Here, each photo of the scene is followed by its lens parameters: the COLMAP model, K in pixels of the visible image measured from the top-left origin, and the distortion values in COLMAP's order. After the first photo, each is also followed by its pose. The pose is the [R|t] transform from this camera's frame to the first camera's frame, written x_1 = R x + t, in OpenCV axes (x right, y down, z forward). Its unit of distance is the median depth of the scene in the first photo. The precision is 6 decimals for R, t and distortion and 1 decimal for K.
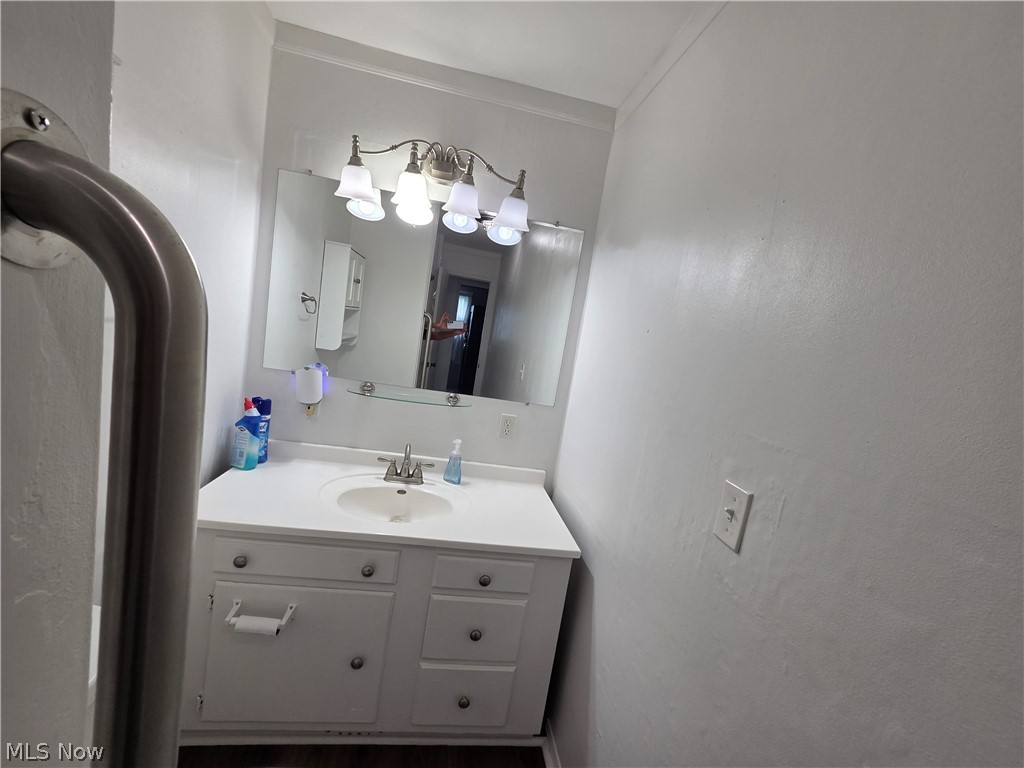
lens RADIAL K [[425.9, 0, 508.0], [0, 425.9, 383.3], [0, 0, 1]] dist [0.001529, -0.000769]
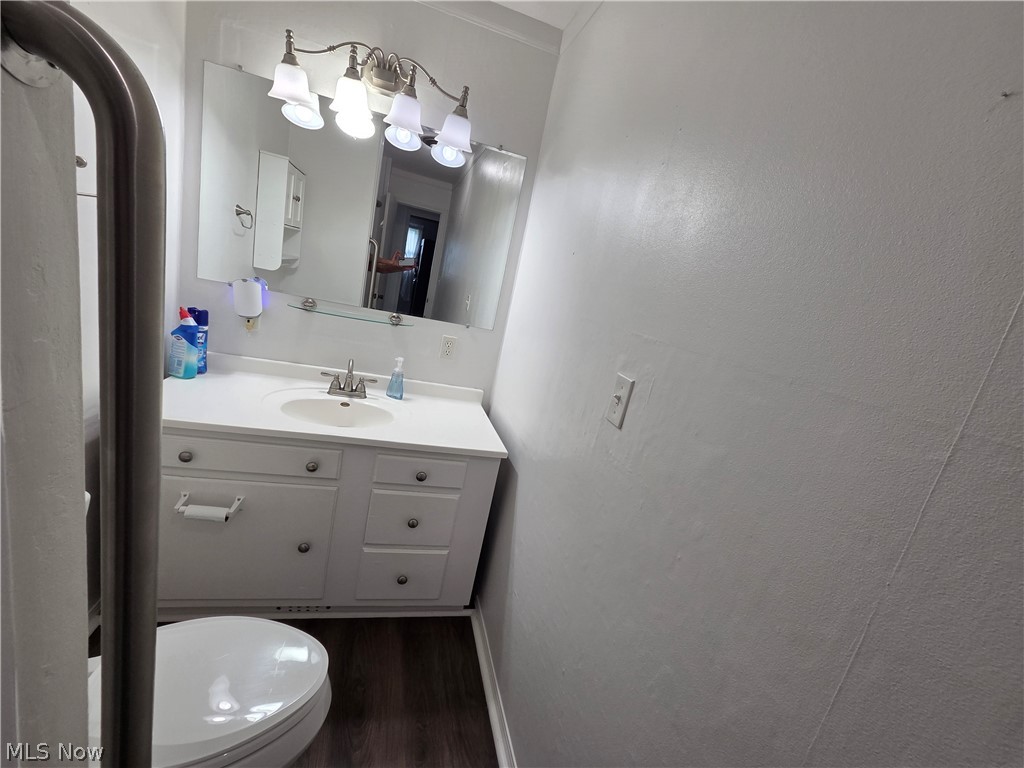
lens RADIAL K [[425.9, 0, 508.0], [0, 425.9, 383.3], [0, 0, 1]] dist [0.001529, -0.000769]
pose [[0.993723, 0.021135, 0.109852, 0.036812], [-0.034866, 0.991592, 0.124617, 0.060245], [-0.106295, -0.127664, 0.986105, -0.082555]]
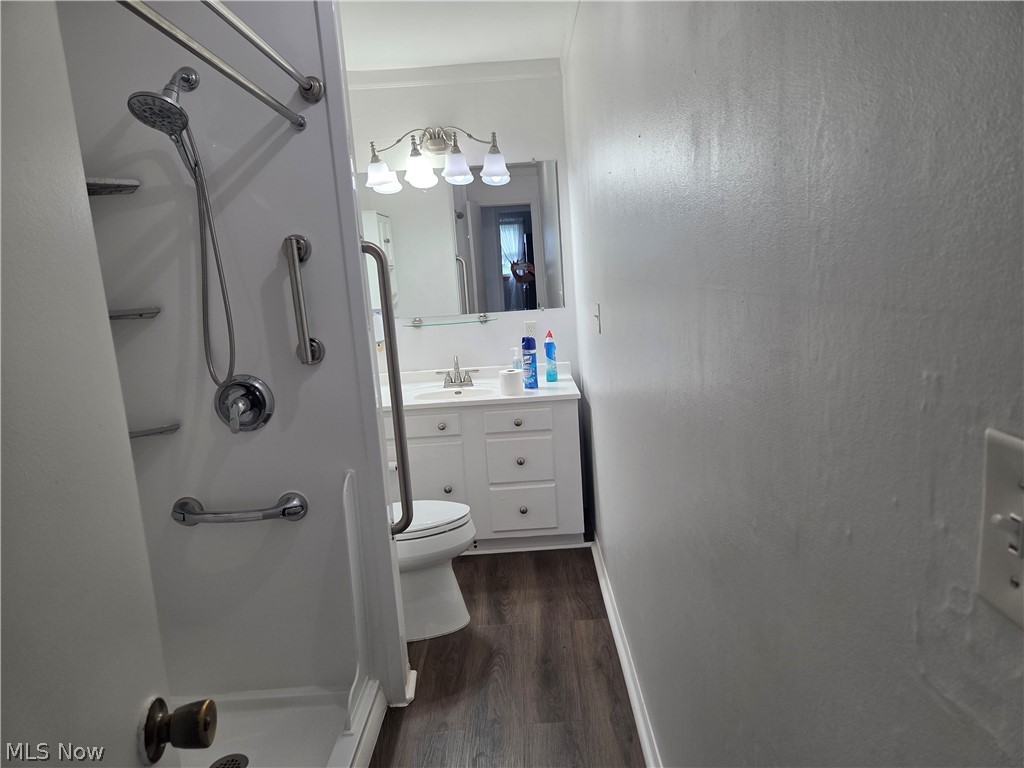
lens RADIAL K [[688.1, 0, 513.7], [0, 688.1, 383.6], [0, 0, 1]] dist [0.002292, -0.050497]
pose [[0.963539, -0.197093, -0.180963, 0.325629], [0.204506, 0.978593, 0.023071, 0.225523], [0.172542, -0.059238, 0.983219, -1.125495]]
